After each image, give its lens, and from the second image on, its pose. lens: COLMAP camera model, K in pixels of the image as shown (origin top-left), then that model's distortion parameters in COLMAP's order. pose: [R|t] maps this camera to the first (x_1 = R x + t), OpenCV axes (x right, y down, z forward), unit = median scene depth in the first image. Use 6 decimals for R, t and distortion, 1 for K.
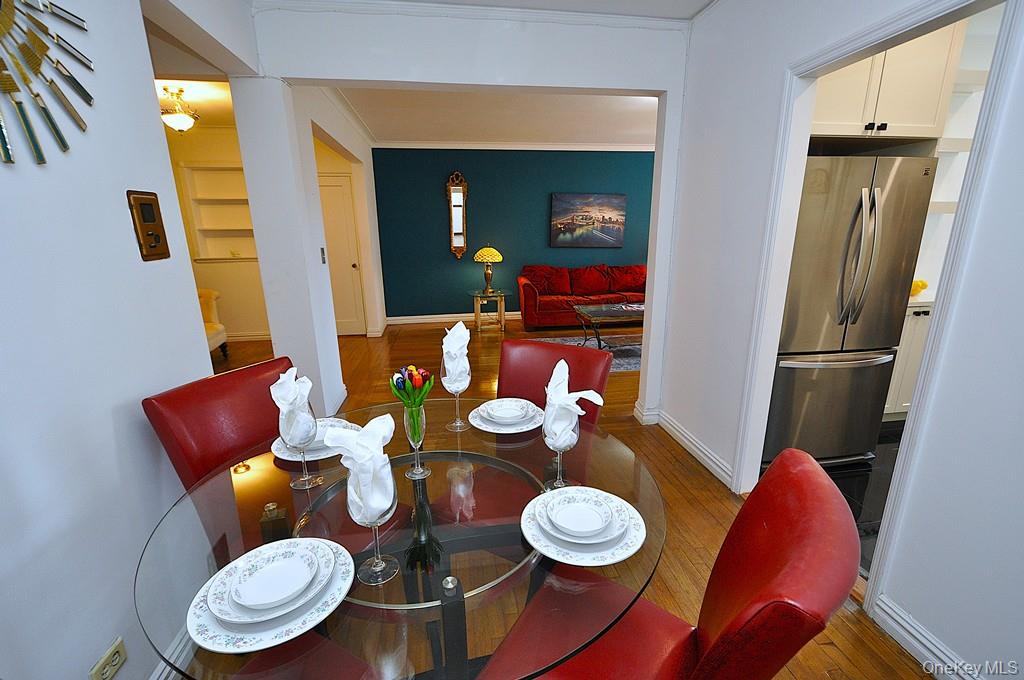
lens RADIAL K [[450.0, 0, 509.9], [0, 450.0, 353.2], [0, 0, 1]] dist [0.001233, -0.001074]
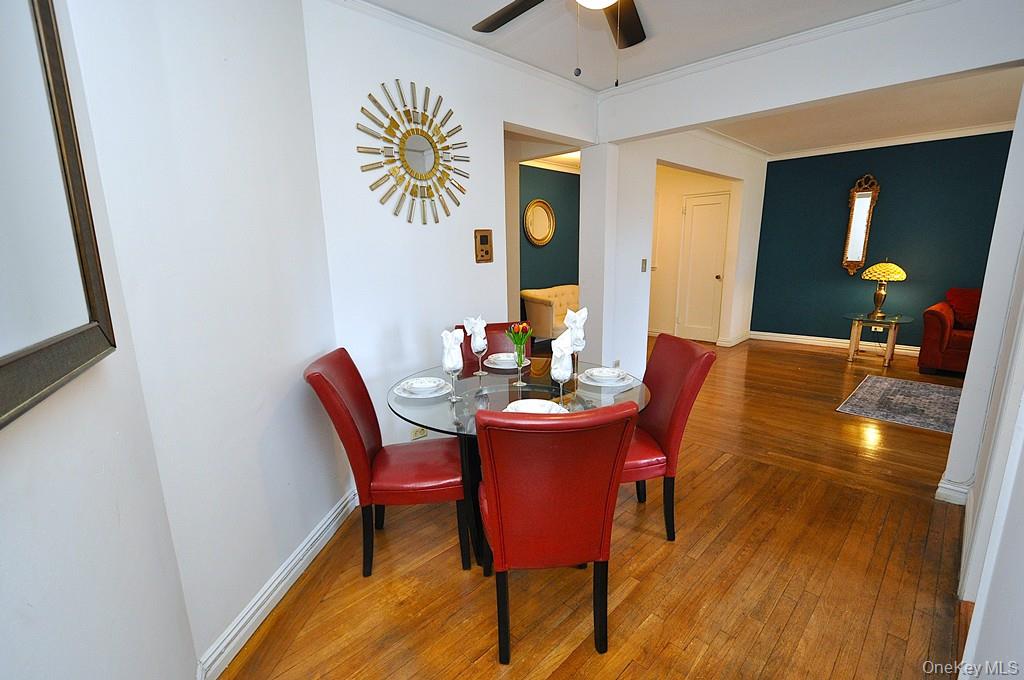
lens RADIAL K [[456.1, 0, 509.8], [0, 456.1, 357.2], [0, 0, 1]] dist [-0.000057, -0.000420]
pose [[0.599828, 0.182103, -0.779131, 0.211777], [-0.198062, 0.977244, 0.075925, 0.005712], [0.775228, 0.108774, 0.622246, -0.029204]]
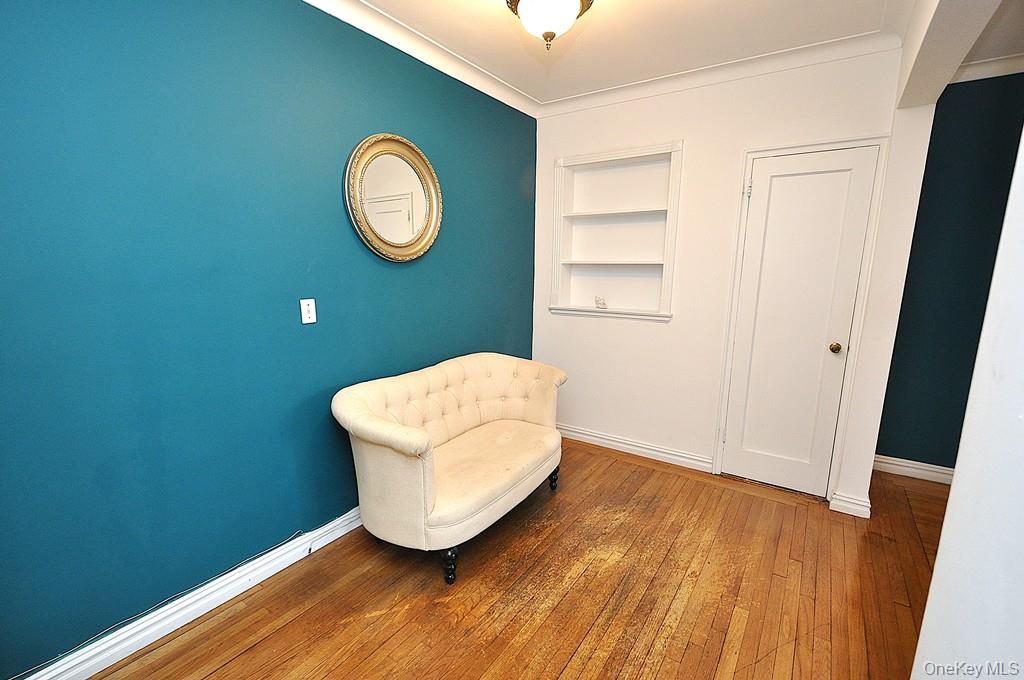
lens RADIAL K [[450.0, 0, 509.9], [0, 450.0, 353.2], [0, 0, 1]] dist [0.001233, -0.001074]
pose [[0.730478, 0.149501, -0.666372, -0.258302], [-0.194225, 0.980931, 0.007162, -0.119165], [0.654736, 0.124195, 0.745585, 0.419905]]
